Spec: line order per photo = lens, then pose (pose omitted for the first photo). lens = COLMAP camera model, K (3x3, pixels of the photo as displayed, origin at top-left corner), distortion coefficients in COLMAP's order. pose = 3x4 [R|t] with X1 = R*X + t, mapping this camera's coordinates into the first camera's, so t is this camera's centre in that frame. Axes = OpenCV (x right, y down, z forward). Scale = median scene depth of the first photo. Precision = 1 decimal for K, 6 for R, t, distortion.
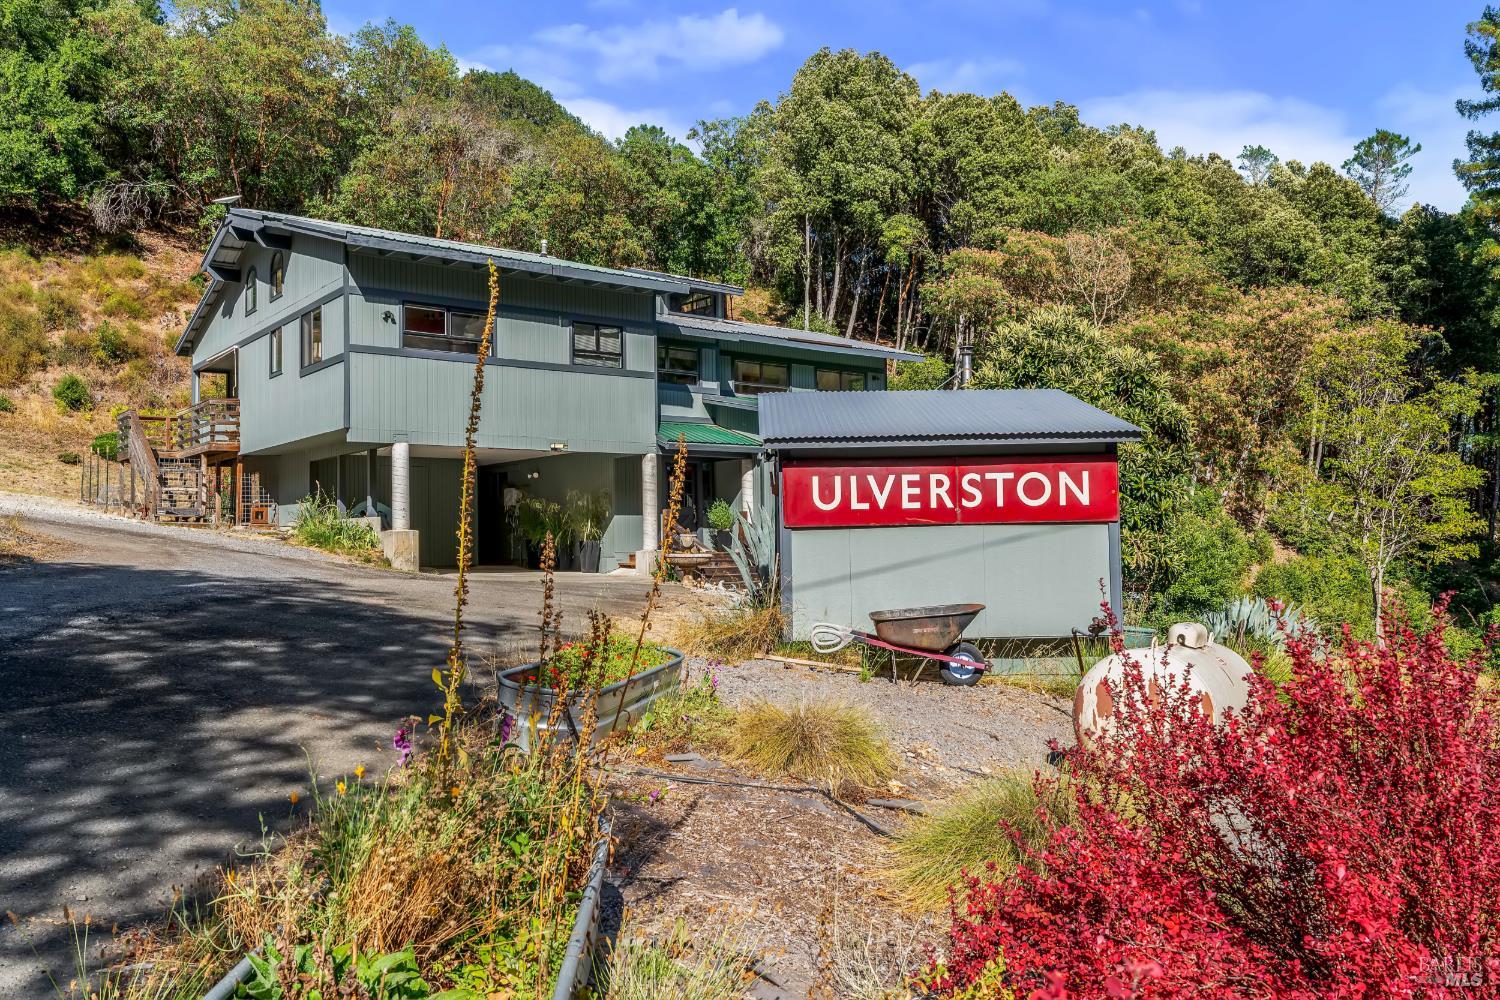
lens RADIAL K [[1146.7, 0, 750.2], [0, 1146.7, 460.1], [0, 0, 1]] dist [-0.000383, 0.001945]
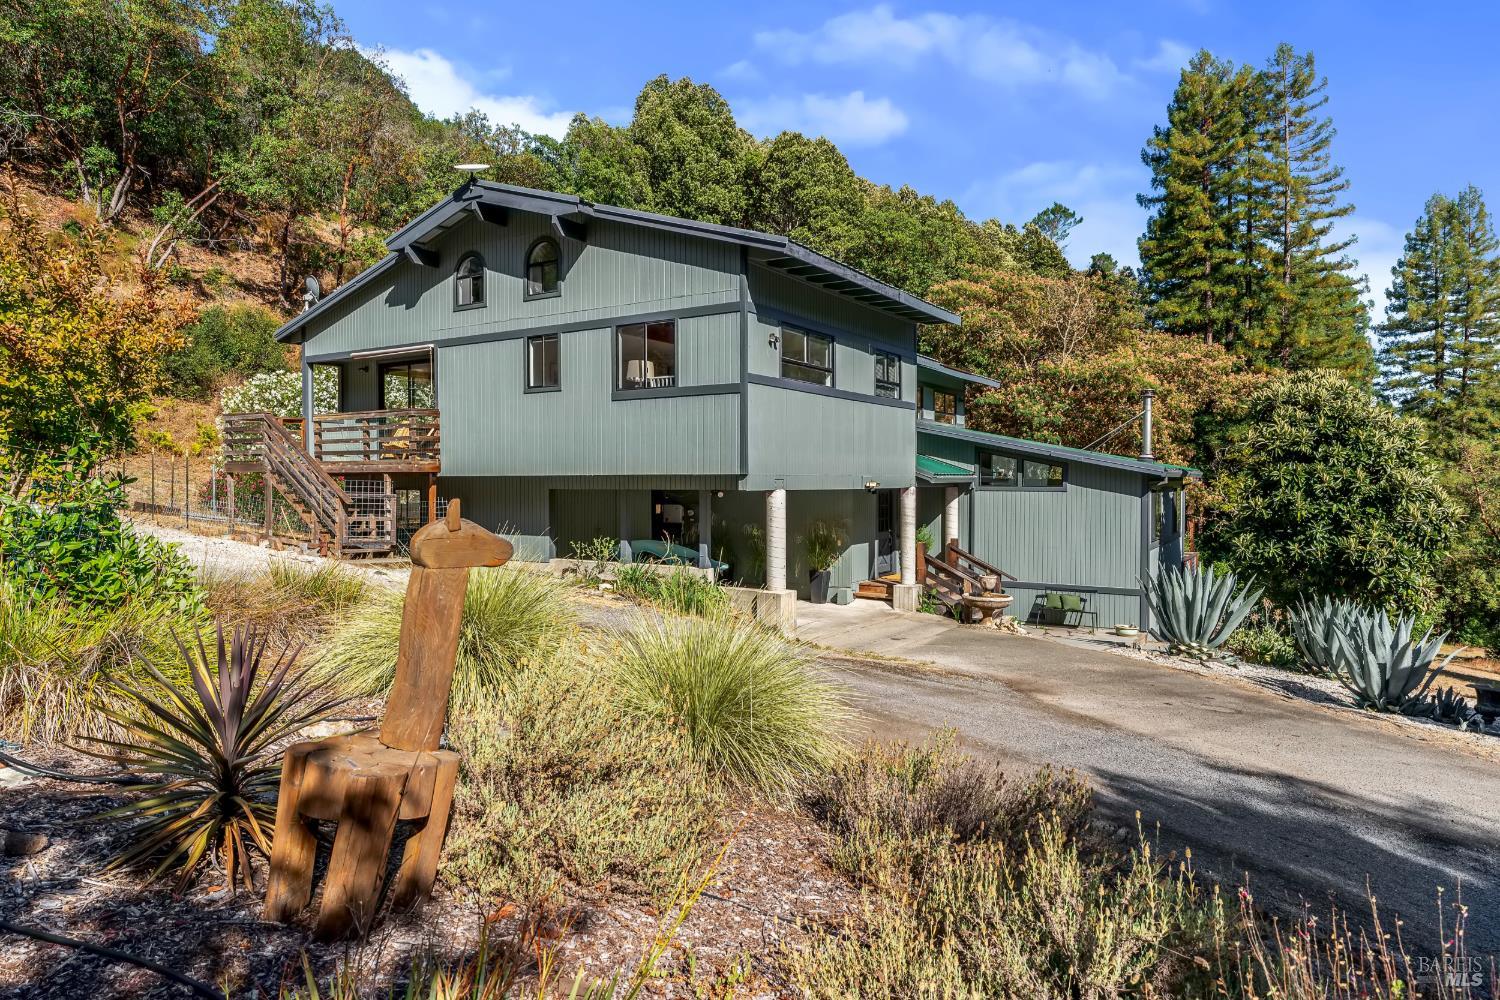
lens RADIAL K [[884.1, 0, 750.0], [0, 884.1, 500.0], [0, 0, 1]] dist [-0.001597, 0.000404]
pose [[0.945334, 0.006116, 0.326047, -0.465558], [-0.037036, 0.995369, 0.088709, -0.056158], [-0.323994, -0.095935, 0.941182, 0.326511]]
